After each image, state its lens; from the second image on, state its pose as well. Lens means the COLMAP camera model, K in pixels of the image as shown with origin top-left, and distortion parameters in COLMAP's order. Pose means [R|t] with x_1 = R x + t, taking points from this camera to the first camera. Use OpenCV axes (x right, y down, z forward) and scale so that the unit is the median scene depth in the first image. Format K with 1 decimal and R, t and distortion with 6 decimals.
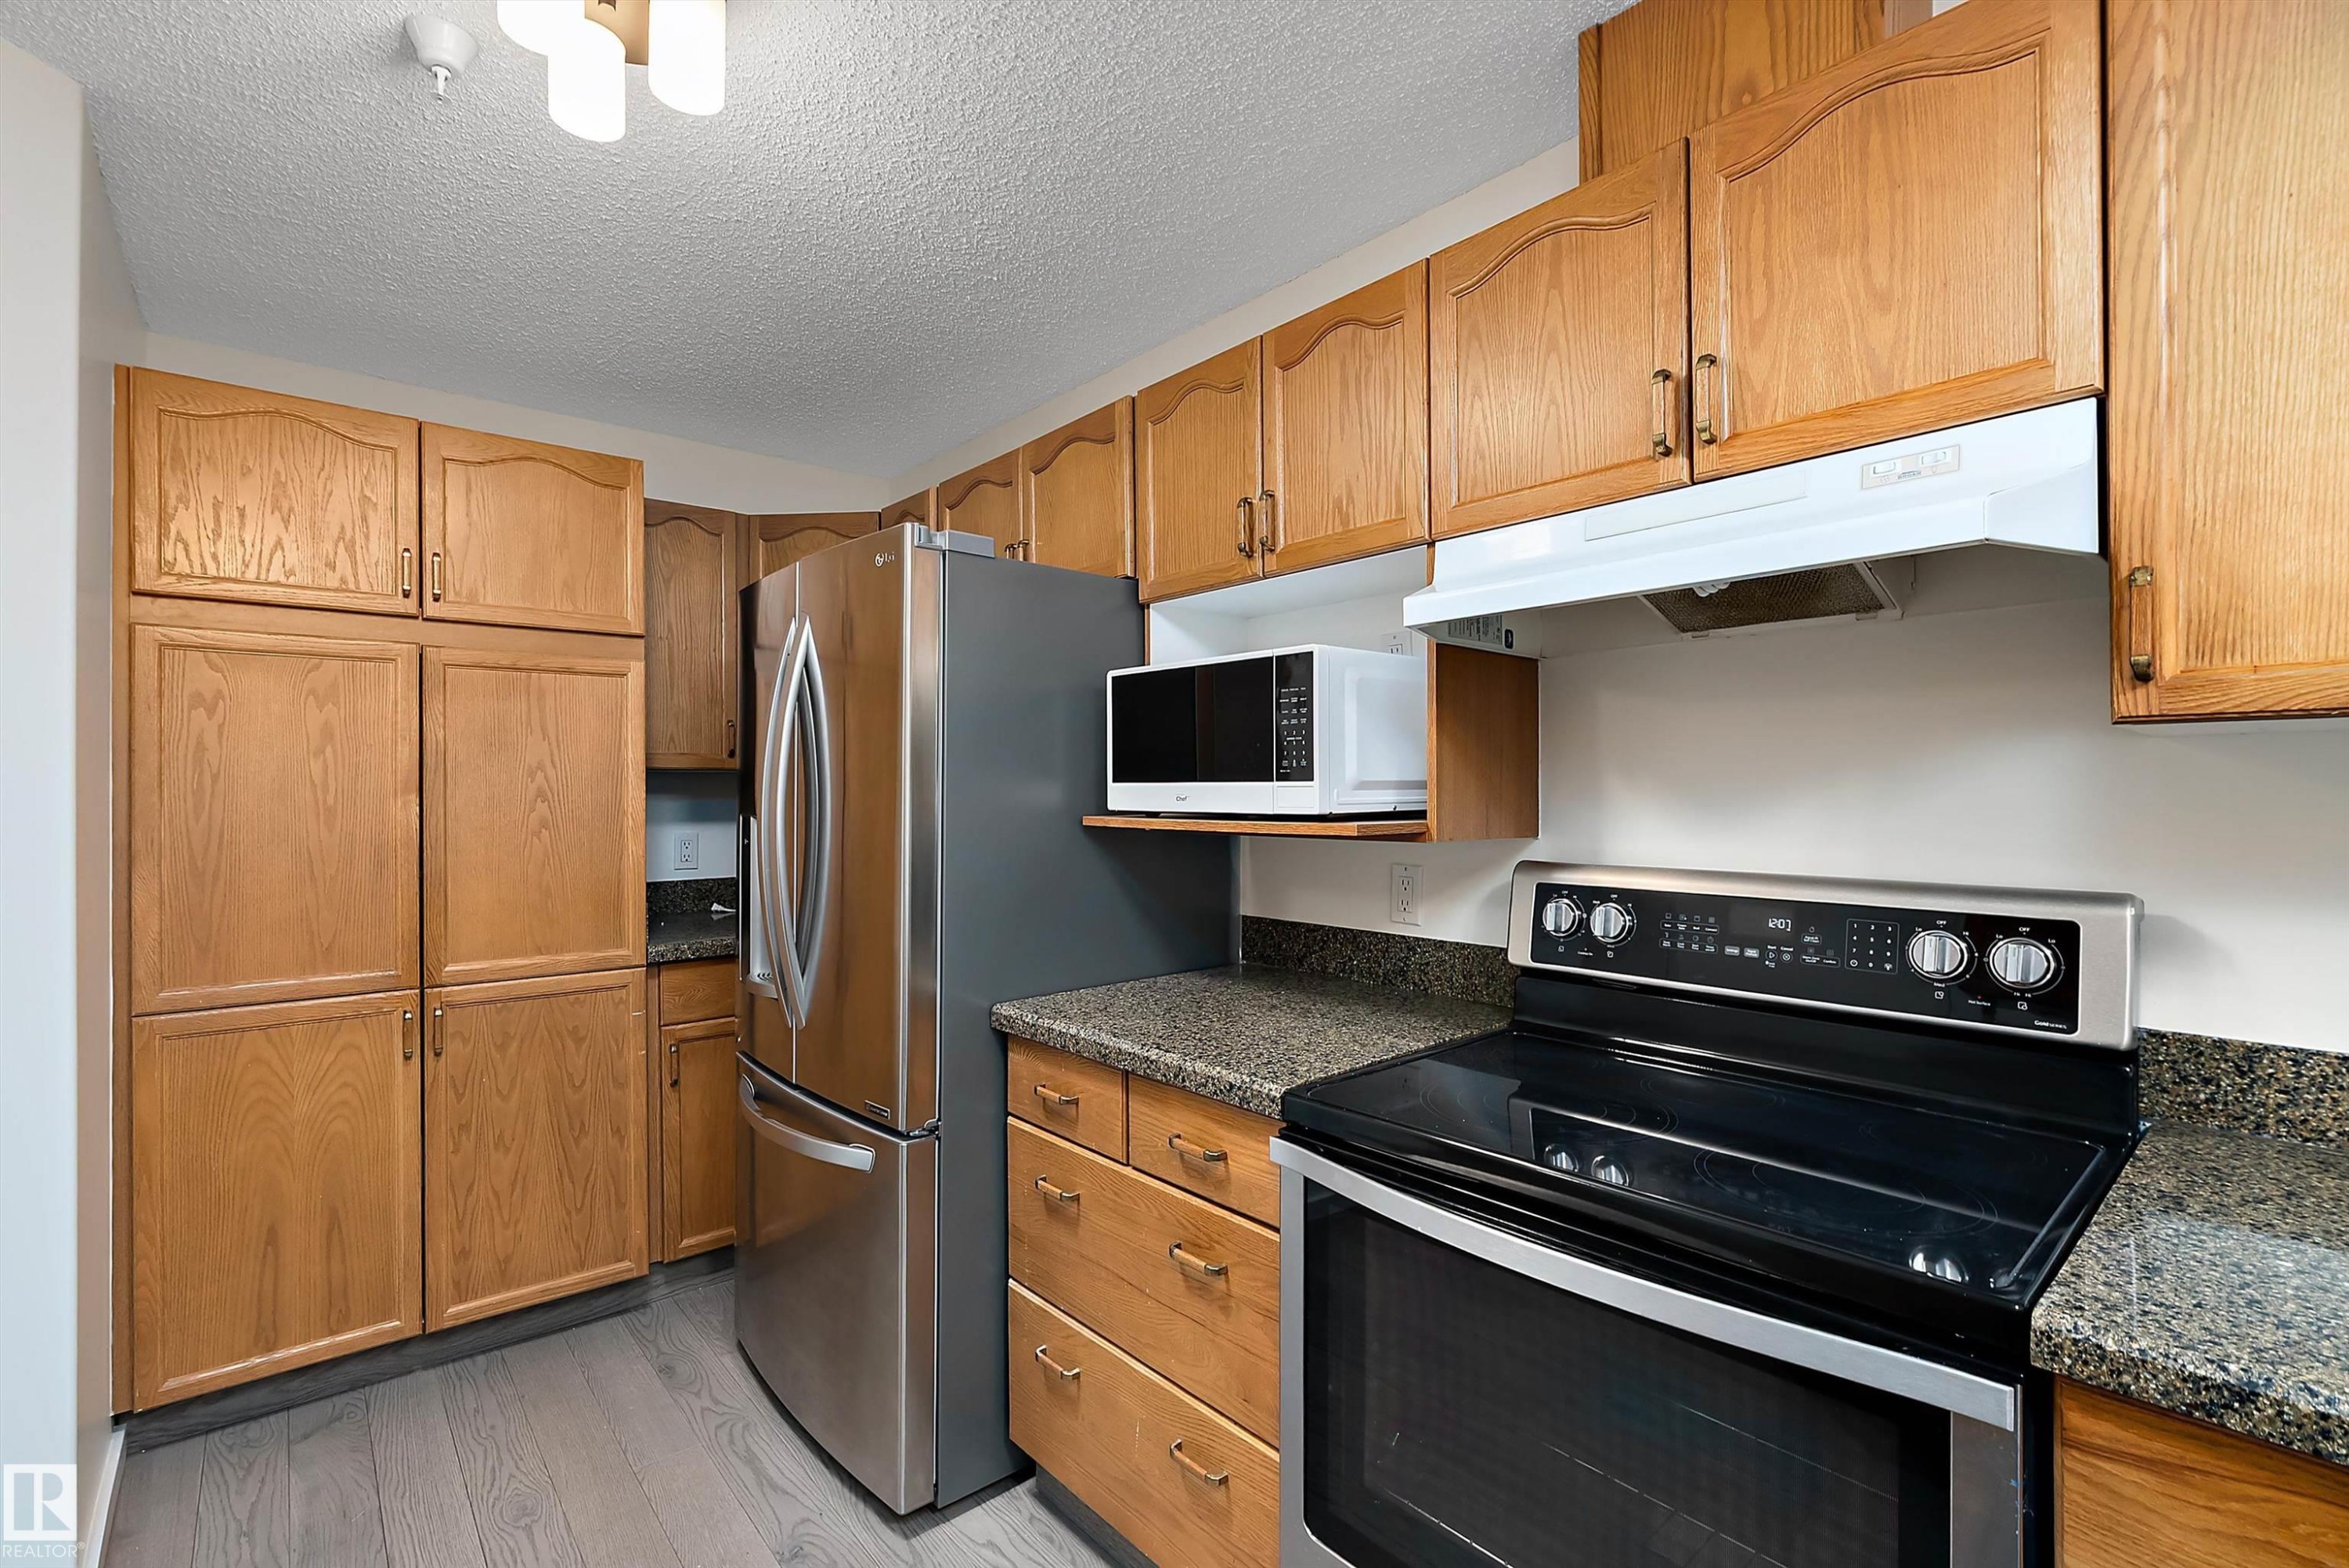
lens RADIAL K [[1063.3, 0, 1160.7], [0, 1063.3, 786.1], [0, 0, 1]] dist [-0.004624, 0.000854]
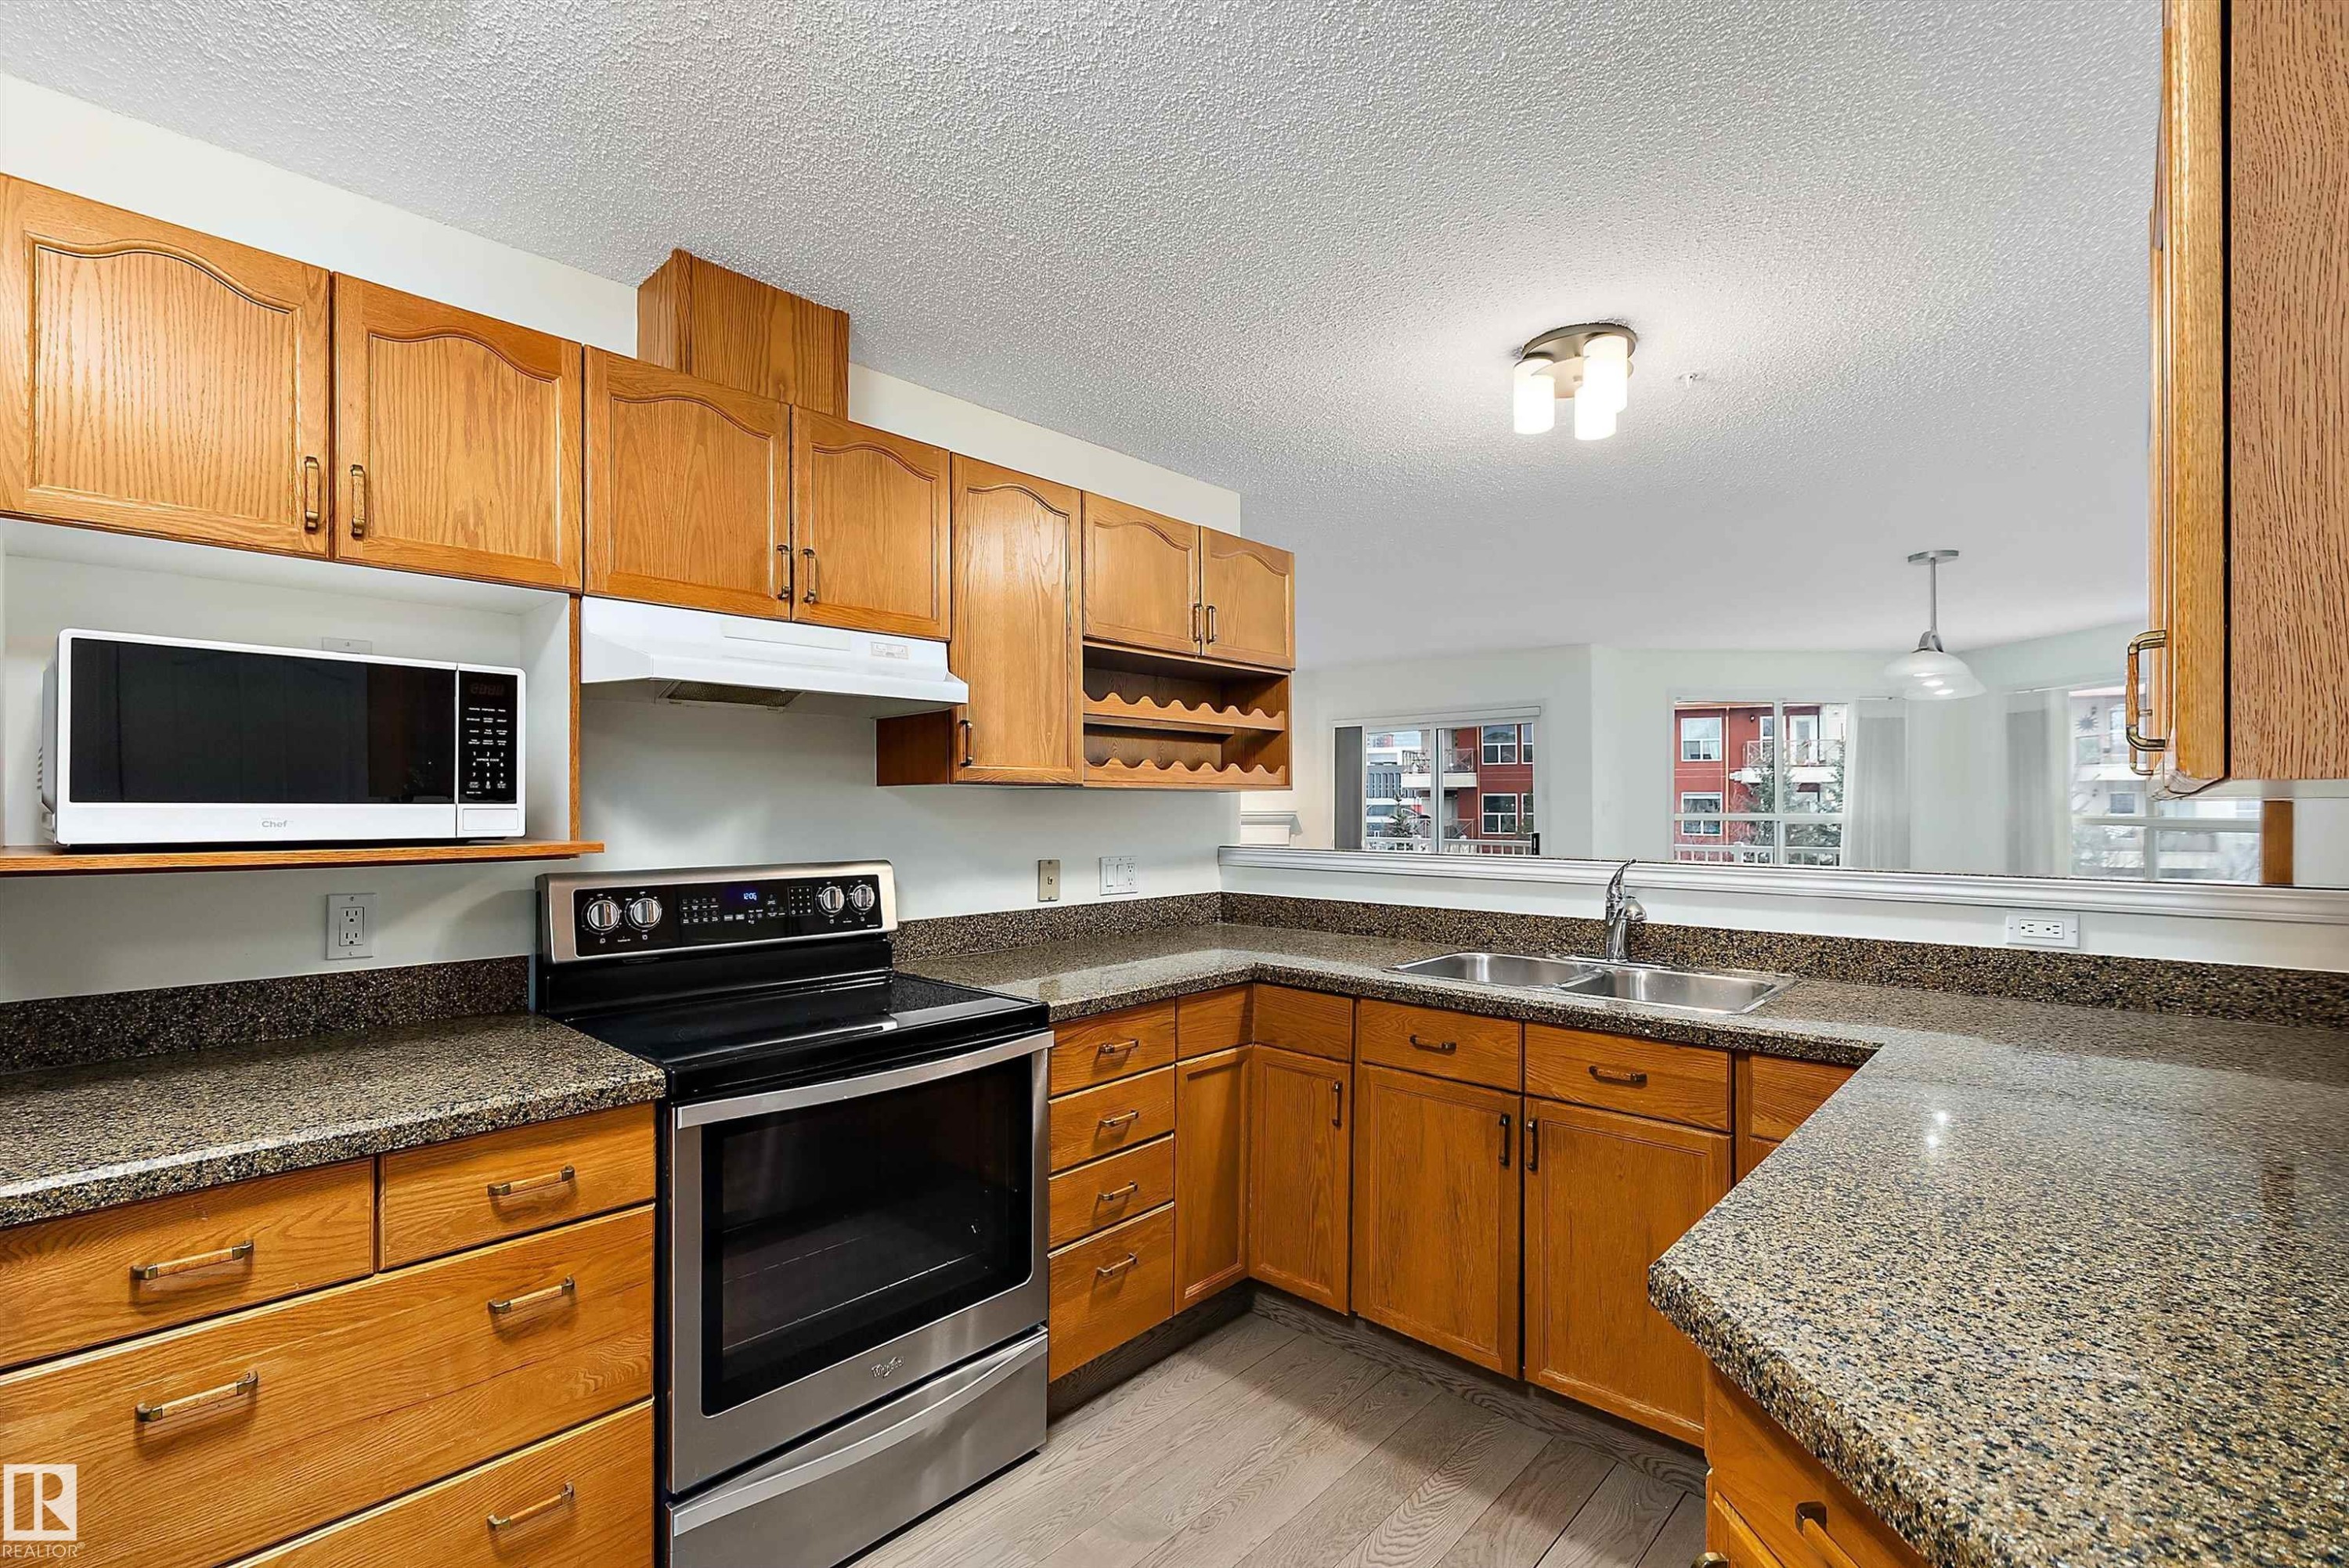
lens RADIAL K [[1063.3, 0, 1182.6], [0, 1063.3, 799.1], [0, 0, 1]] dist [-0.004624, 0.000854]
pose [[-0.147895, 0.011597, 0.988935, -0.980263], [-0.001853, 0.999926, -0.012003, 0.002185], [-0.989001, -0.003608, -0.147863, 0.538984]]
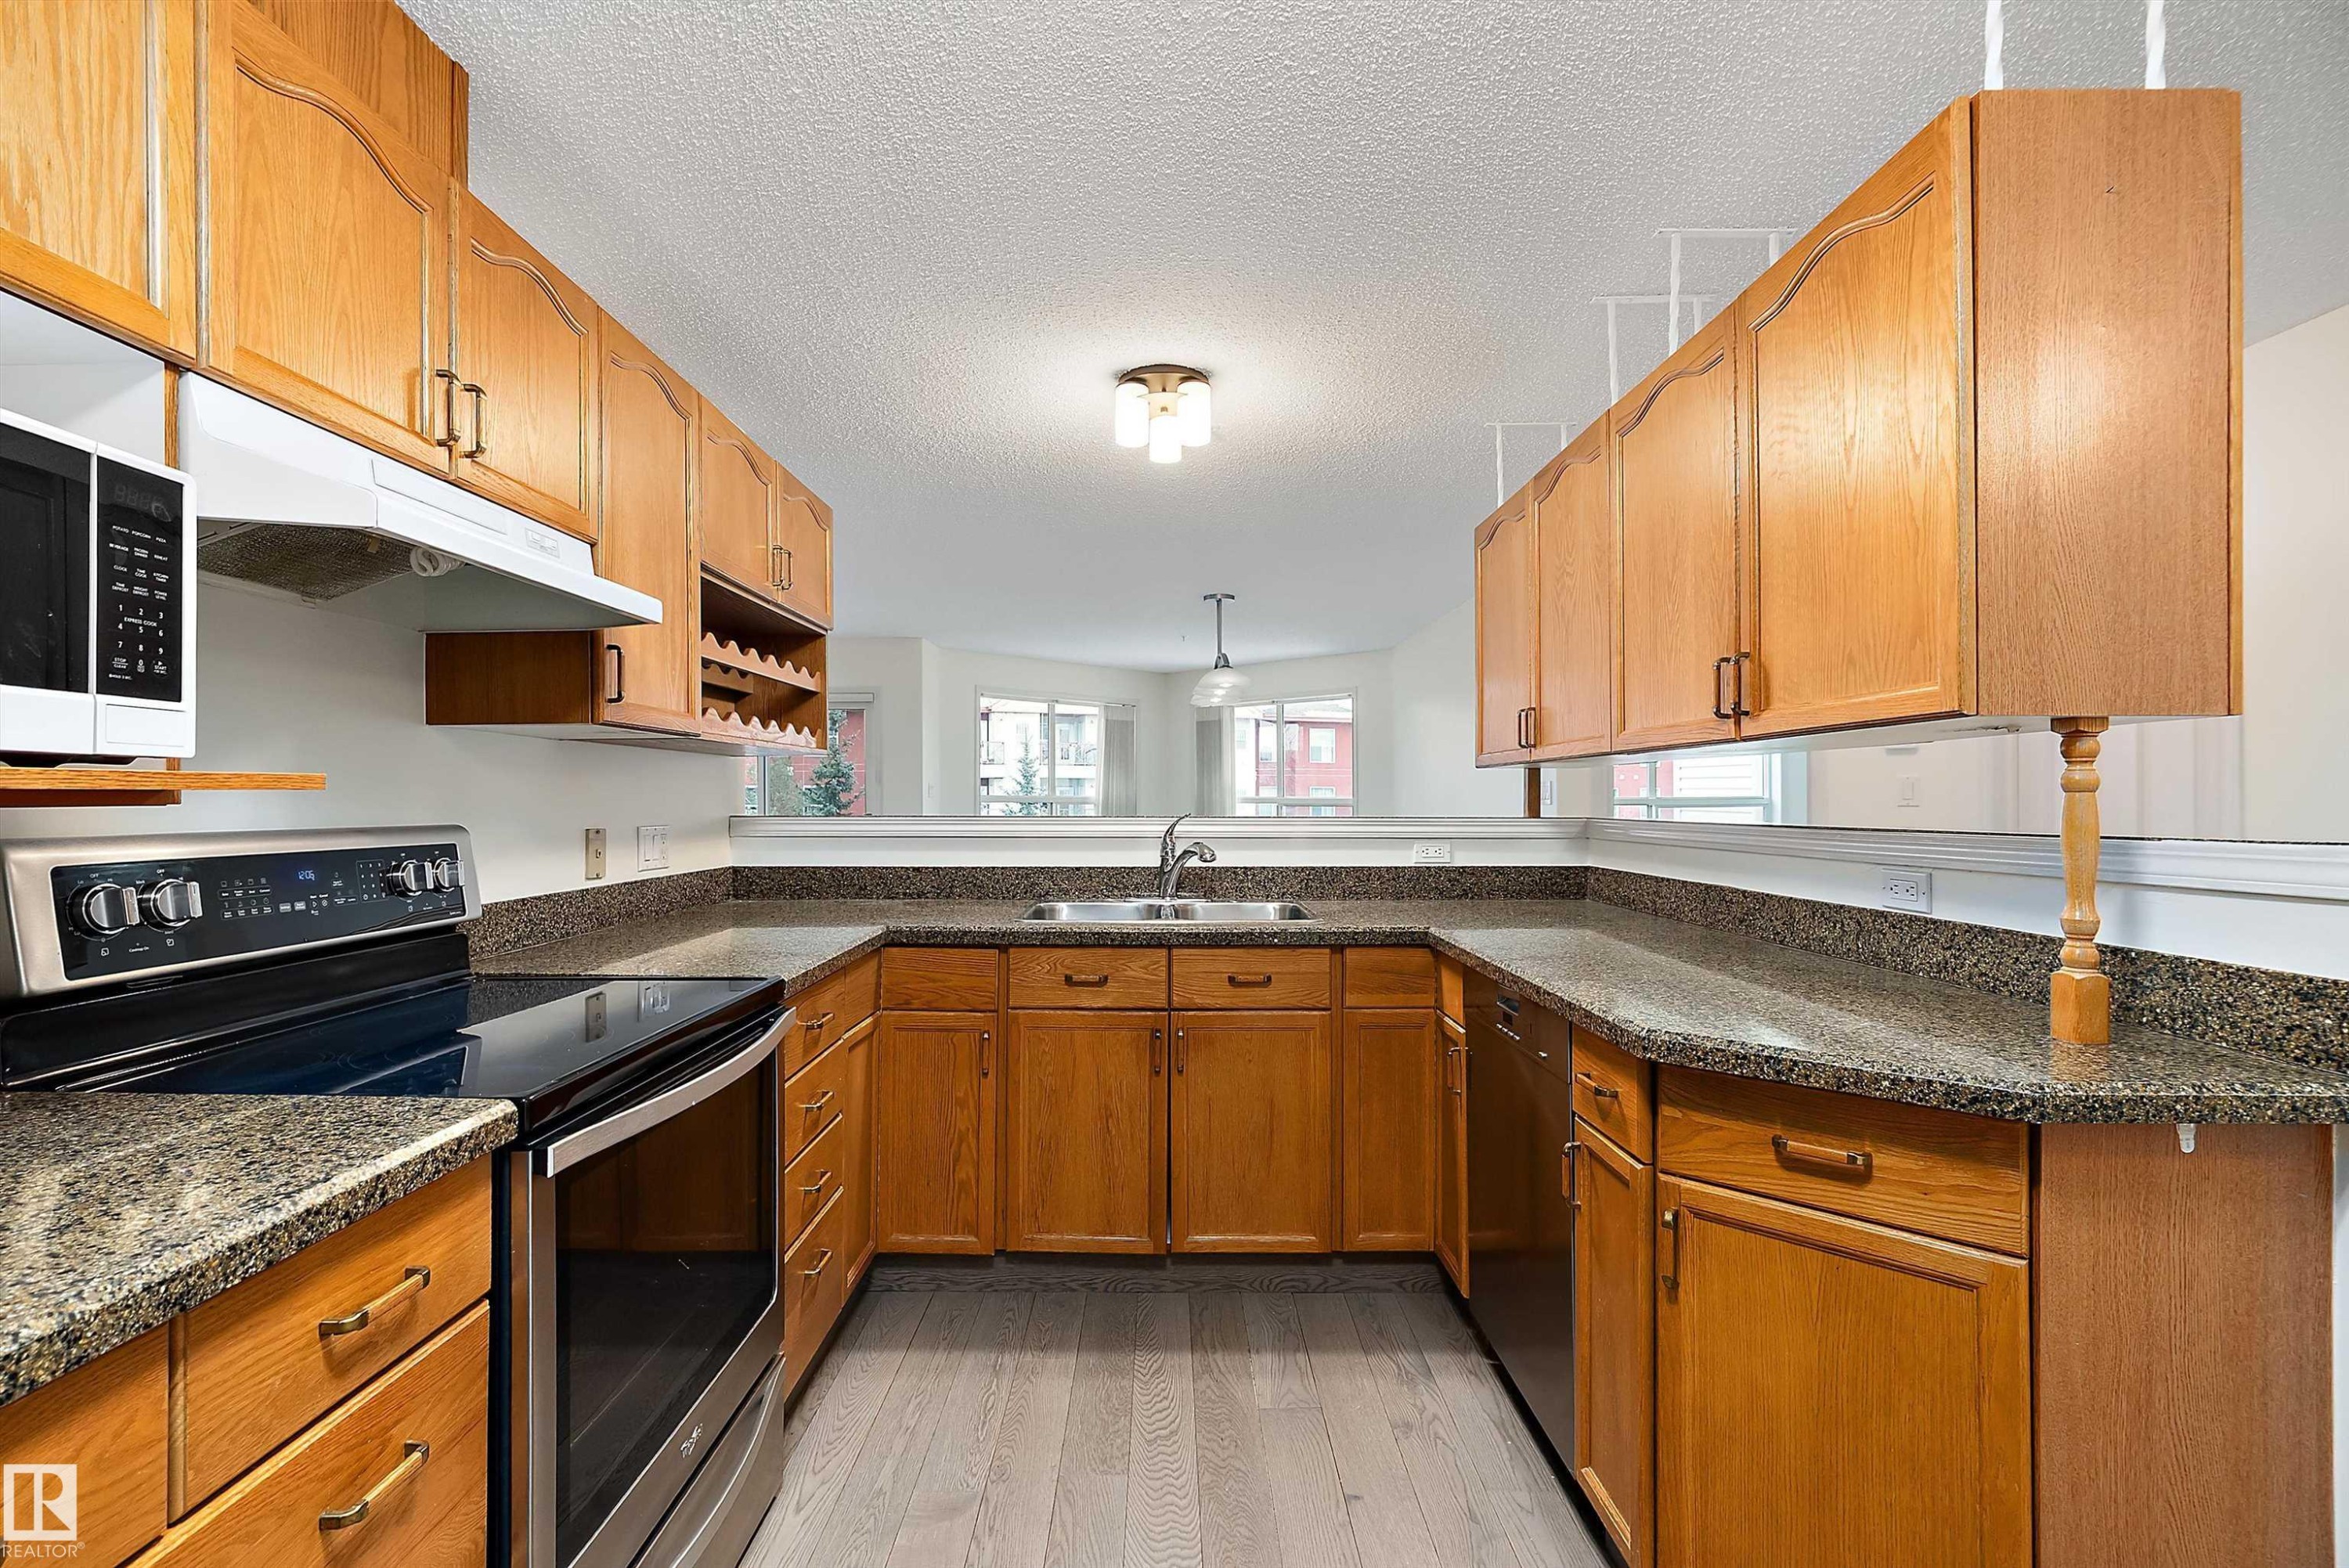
lens RADIAL K [[1031.7, 0, 1181.1], [0, 1031.7, 790.5], [0, 0, 1]] dist [-0.010594, 0.003931]
pose [[-0.778848, 0.011600, 0.627105, -0.671577], [0.004264, 0.999904, -0.013199, 0.056426], [-0.627198, -0.007606, -0.778823, 1.130642]]
